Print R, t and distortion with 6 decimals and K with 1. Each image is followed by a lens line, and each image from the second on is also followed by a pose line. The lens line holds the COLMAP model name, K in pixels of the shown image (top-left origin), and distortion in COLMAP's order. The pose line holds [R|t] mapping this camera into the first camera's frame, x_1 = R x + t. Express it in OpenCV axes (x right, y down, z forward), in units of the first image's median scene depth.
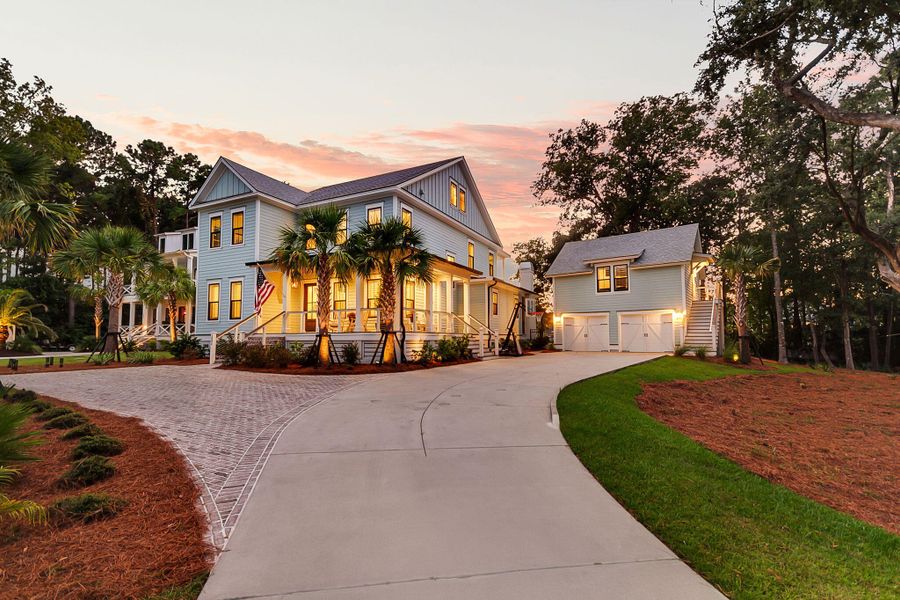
lens RADIAL K [[412.8, 0, 447.5], [0, 412.8, 310.1], [0, 0, 1]] dist [0.031727, -0.000297]
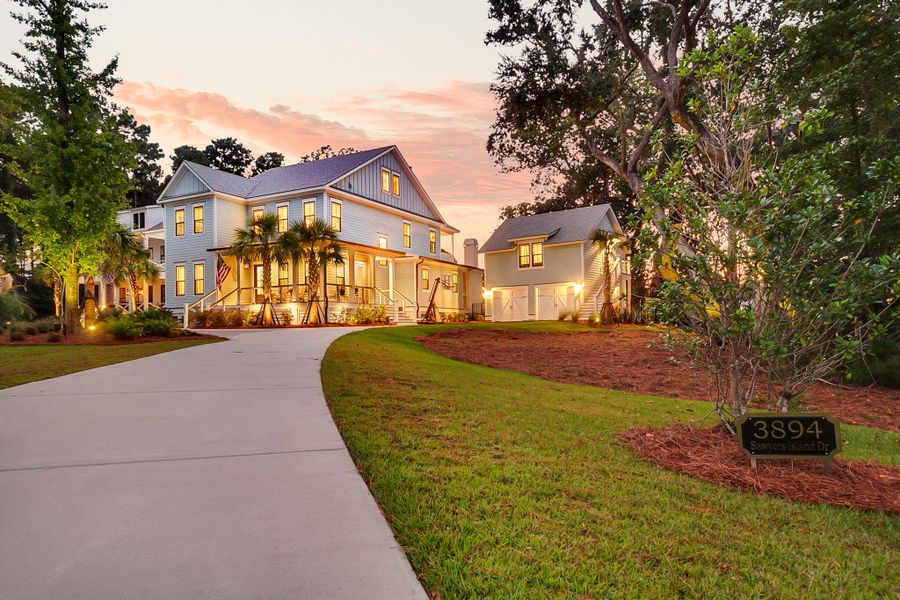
lens RADIAL K [[584.5, 0, 443.7], [0, 584.5, 313.7], [0, 0, 1]] dist [0.024771, 0.005655]
pose [[0.999497, -0.011239, -0.029660, 0.236289], [0.012486, 0.999031, 0.042197, 0.012385], [0.029157, -0.042546, 0.998669, -0.641779]]
